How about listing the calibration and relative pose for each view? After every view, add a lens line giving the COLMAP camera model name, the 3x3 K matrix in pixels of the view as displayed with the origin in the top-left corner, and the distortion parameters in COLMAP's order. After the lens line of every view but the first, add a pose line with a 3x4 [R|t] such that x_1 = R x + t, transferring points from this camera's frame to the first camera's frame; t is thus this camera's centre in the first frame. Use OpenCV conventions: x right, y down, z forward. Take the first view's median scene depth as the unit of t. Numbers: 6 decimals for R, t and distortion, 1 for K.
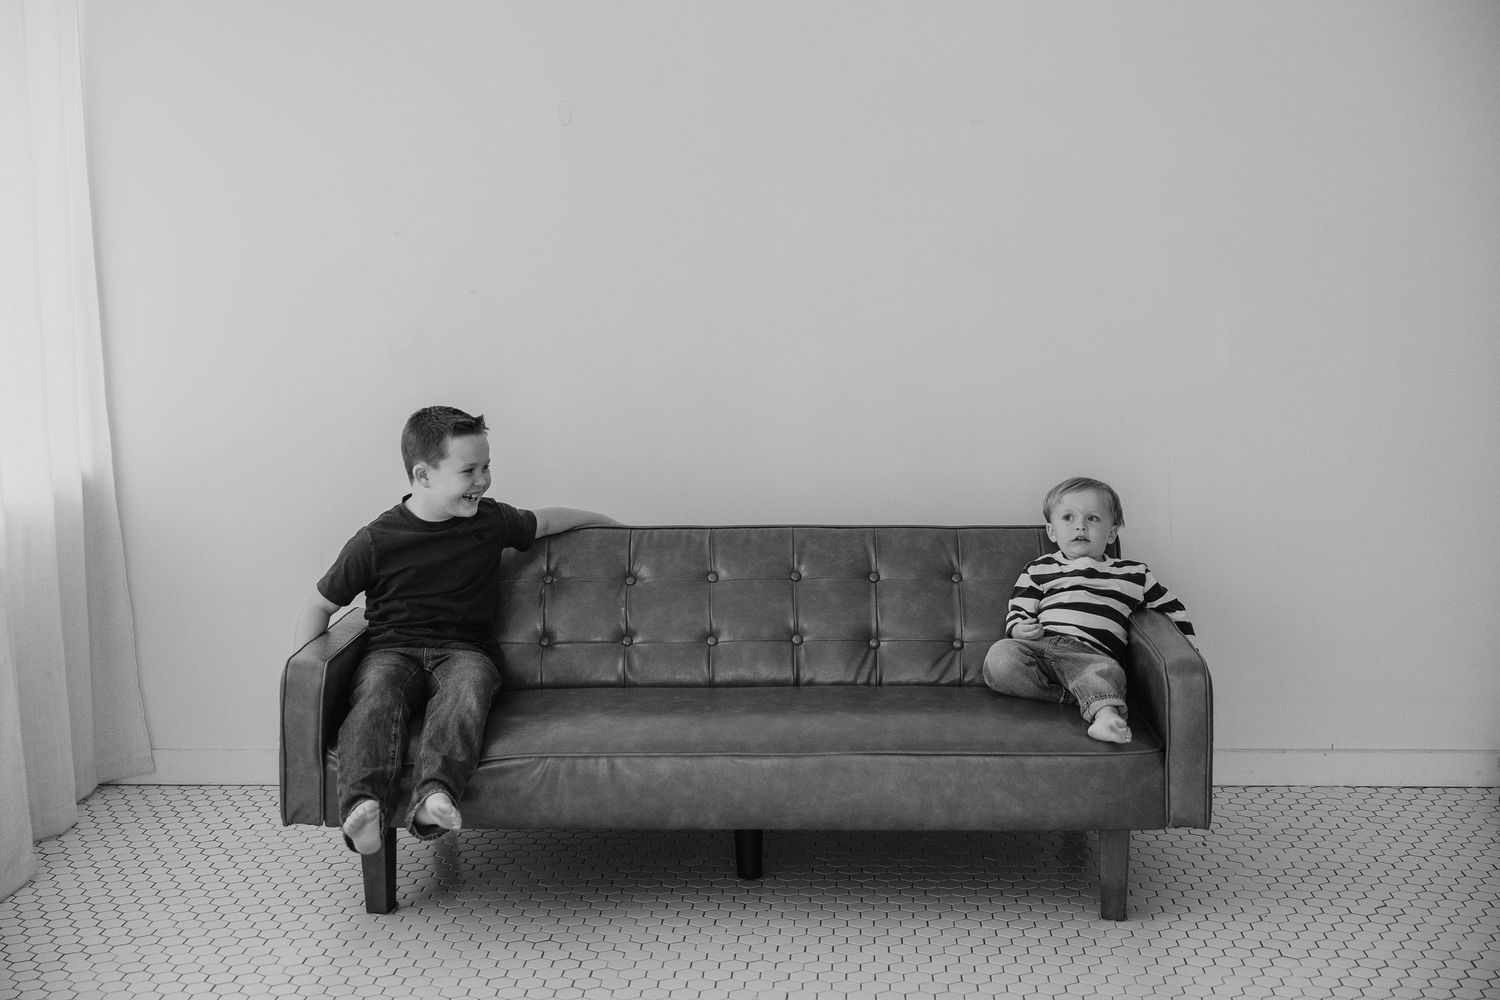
lens RADIAL K [[2015.0, 0, 738.4], [0, 2015.0, 499.0], [0, 0, 1]] dist [-0.002700, 0.000000]
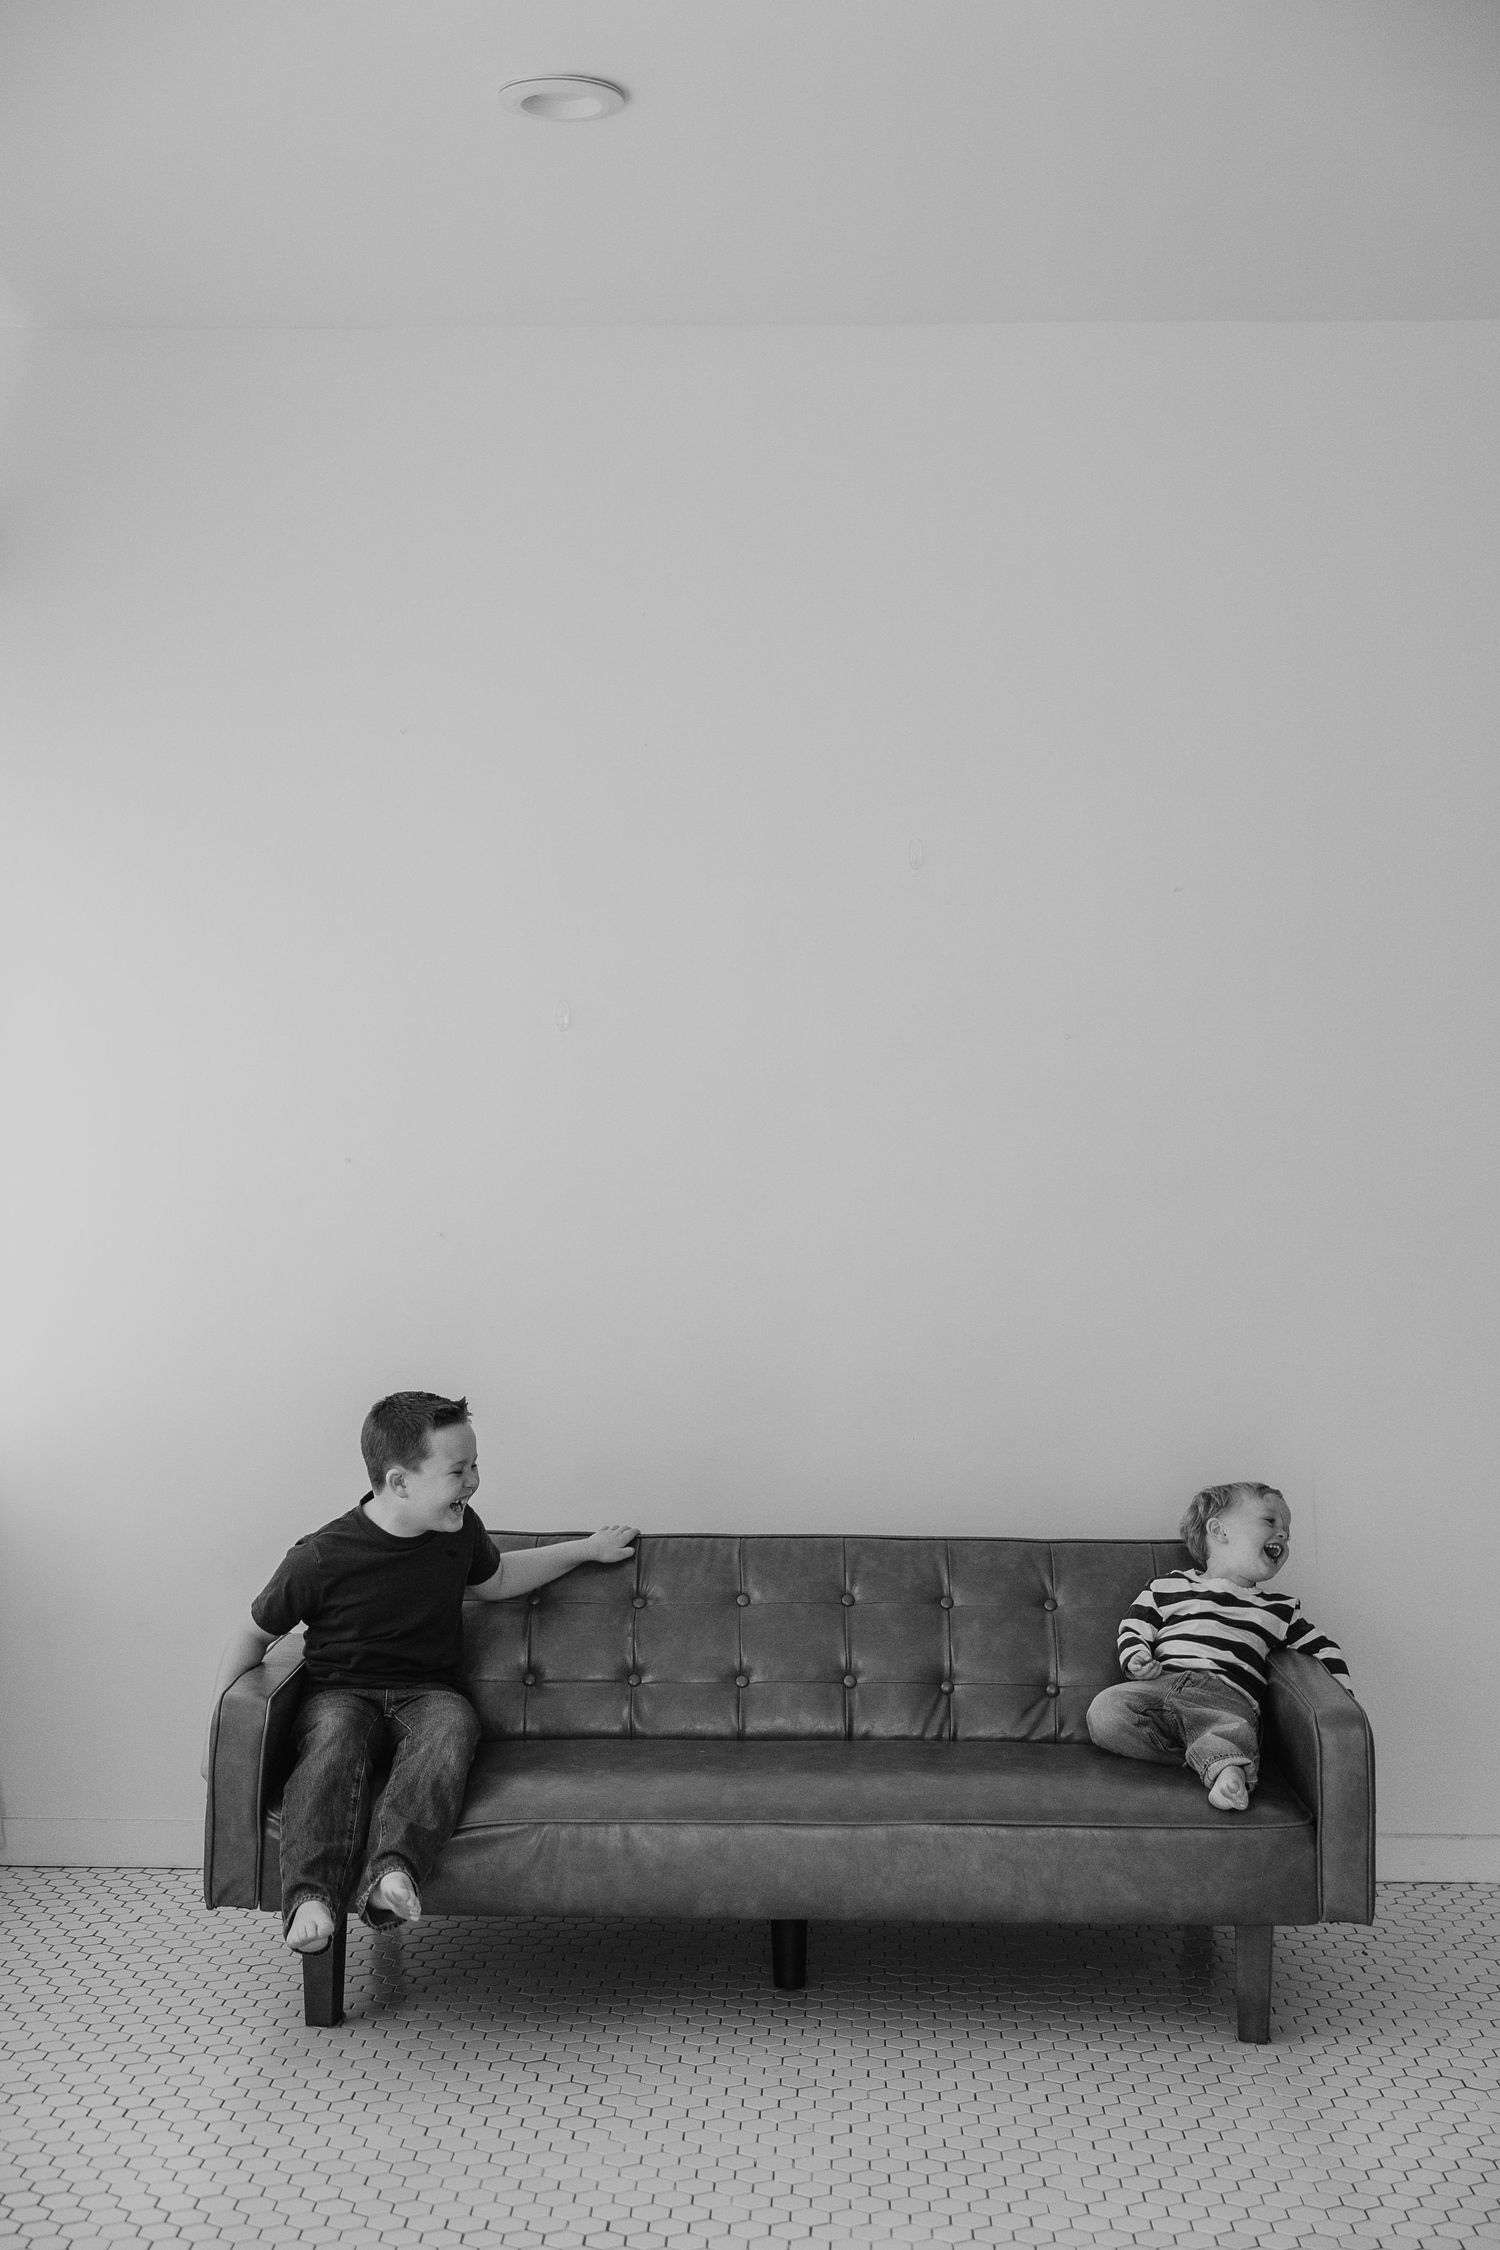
lens RADIAL K [[2924.5, 0, 740.2], [0, 2924.5, 1128.5], [0, 0, 1]] dist [0.022630, 0.000000]
pose [[0.999527, 0.018762, 0.024383, -0.049824], [-0.015490, 0.991645, -0.128062, 0.002532], [-0.026582, 0.127623, 0.991466, -0.182454]]
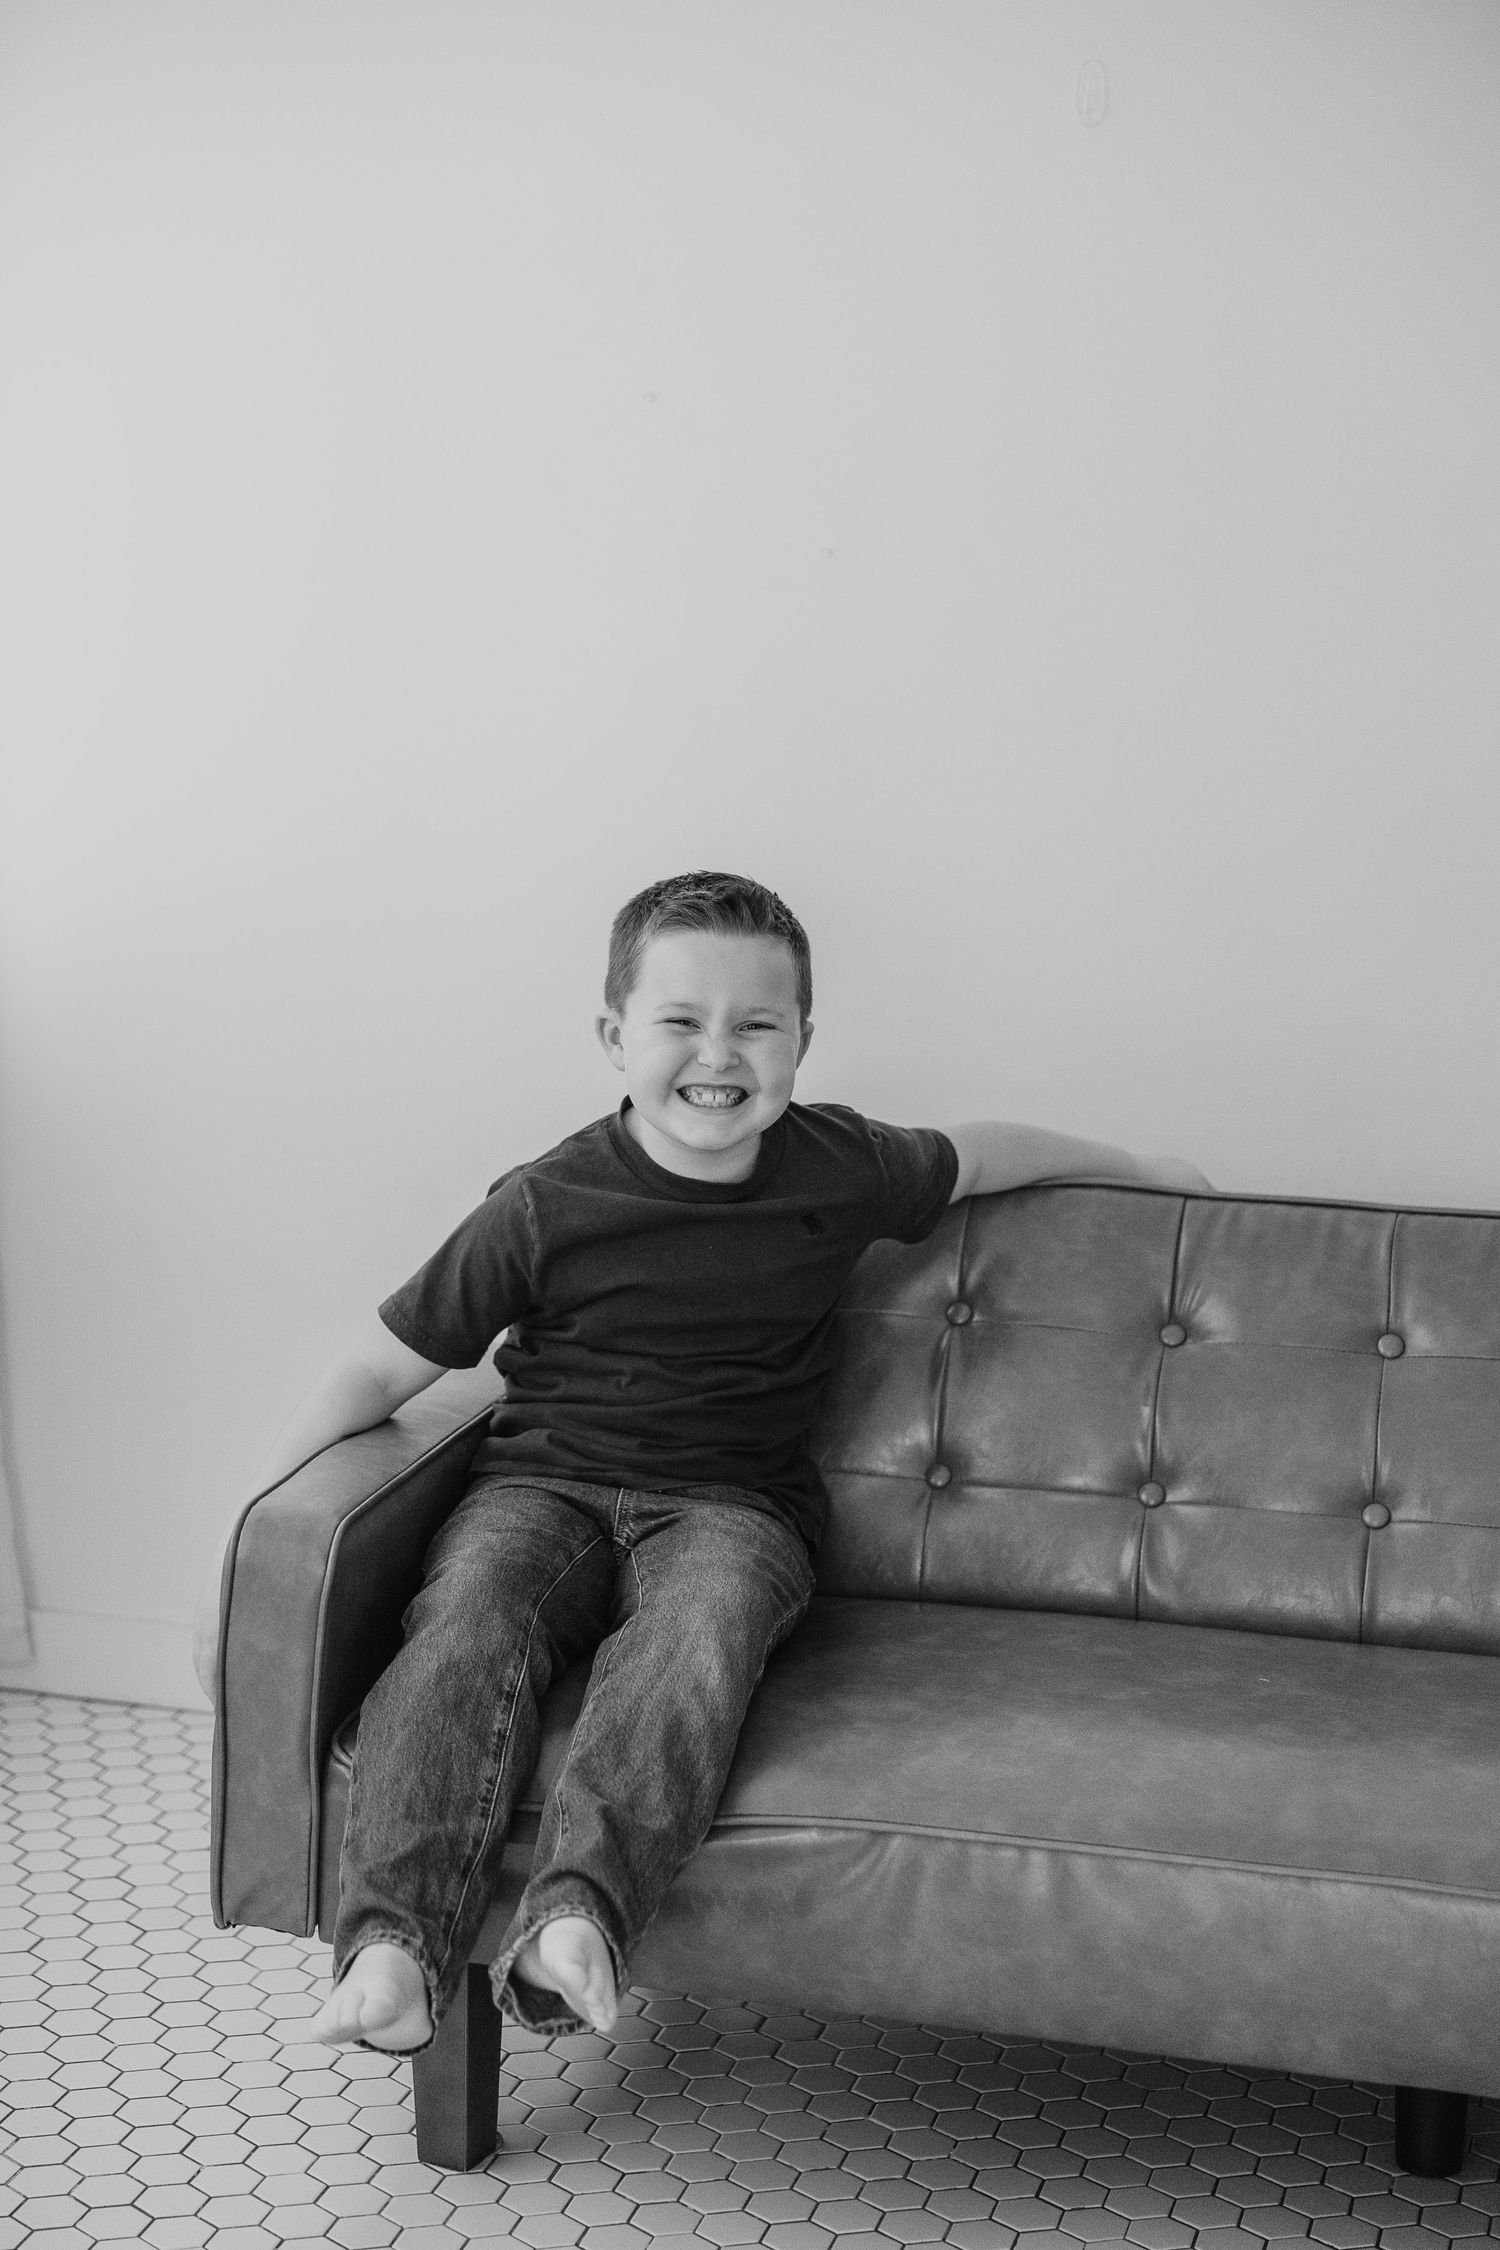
lens RADIAL K [[3825.2, 0, 751.6], [0, 3825.2, 1135.0], [0, 0, 1]] dist [0.020924, 0.000000]
pose [[0.977396, 0.072886, -0.198454, 0.010598], [-0.060653, 0.995905, 0.067048, -0.045226], [0.202528, -0.053496, 0.977814, 0.301666]]
